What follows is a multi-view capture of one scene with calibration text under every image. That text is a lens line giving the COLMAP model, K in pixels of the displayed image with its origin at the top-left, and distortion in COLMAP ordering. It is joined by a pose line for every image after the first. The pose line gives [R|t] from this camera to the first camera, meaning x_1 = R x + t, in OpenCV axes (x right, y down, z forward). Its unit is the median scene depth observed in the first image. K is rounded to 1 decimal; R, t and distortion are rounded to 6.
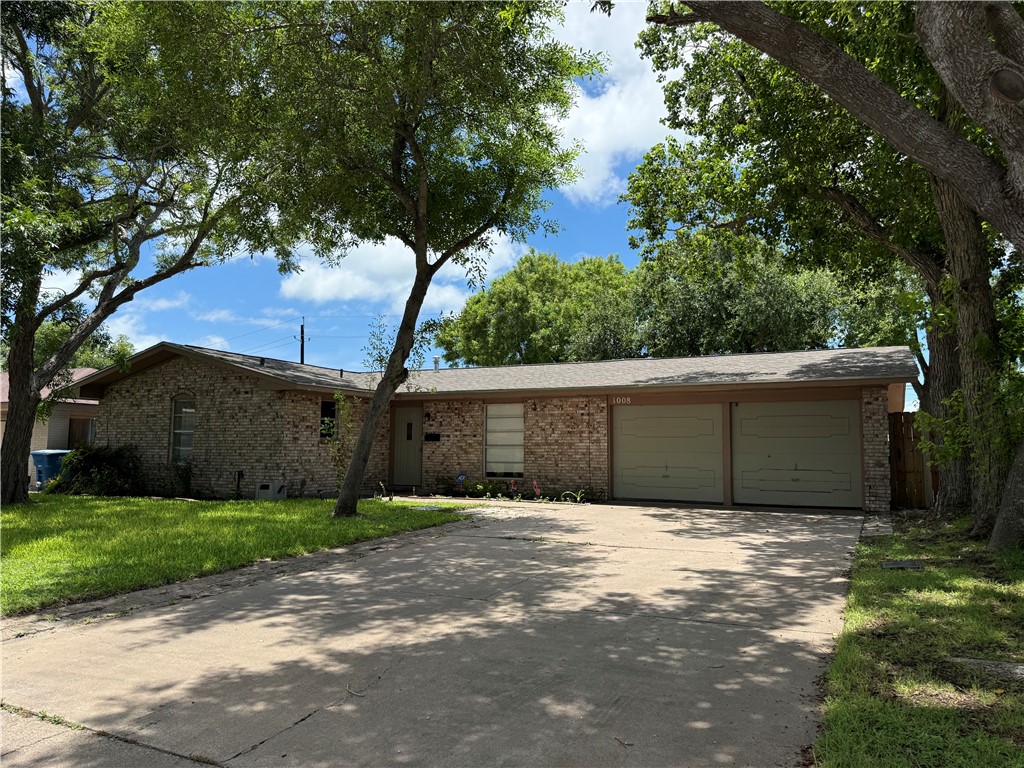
lens RADIAL K [[718.1, 0, 516.3], [0, 718.1, 385.1], [0, 0, 1]] dist [0.010558, 0.000922]
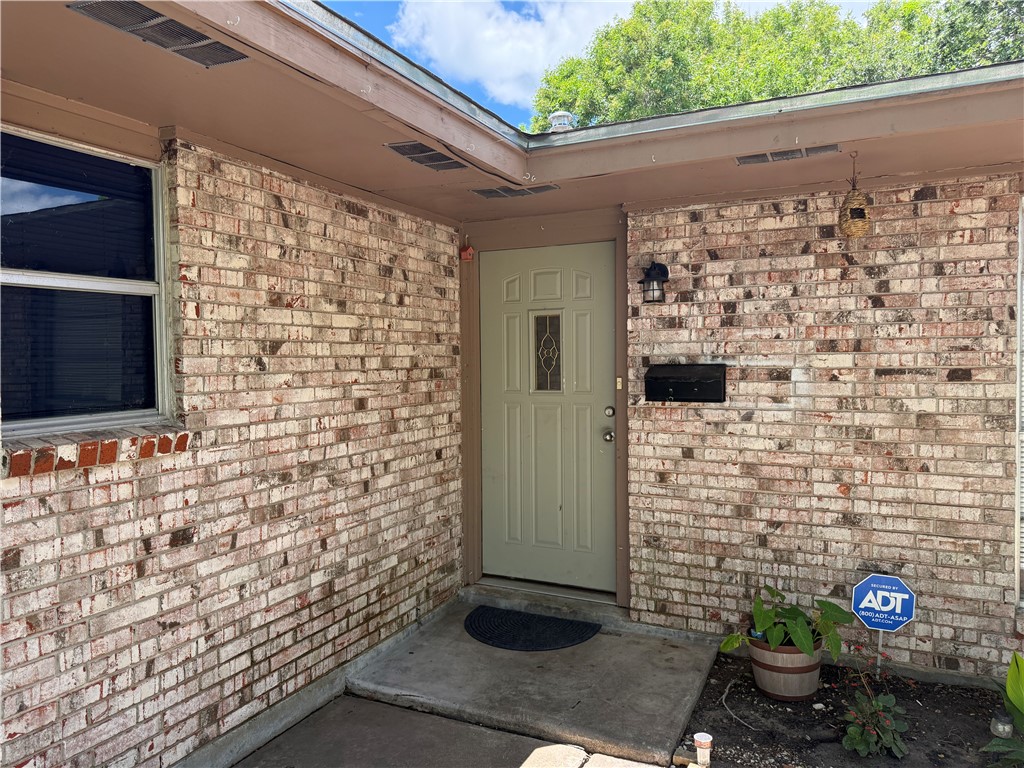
lens RADIAL K [[718.1, 0, 508.3], [0, 718.1, 386.1], [0, 0, 1]] dist [0.010558, 0.000922]
pose [[0.999636, -0.024547, -0.011194, -0.164605], [0.025902, 0.989292, 0.143635, 0.043108], [0.007548, -0.143872, 0.989567, 0.796072]]
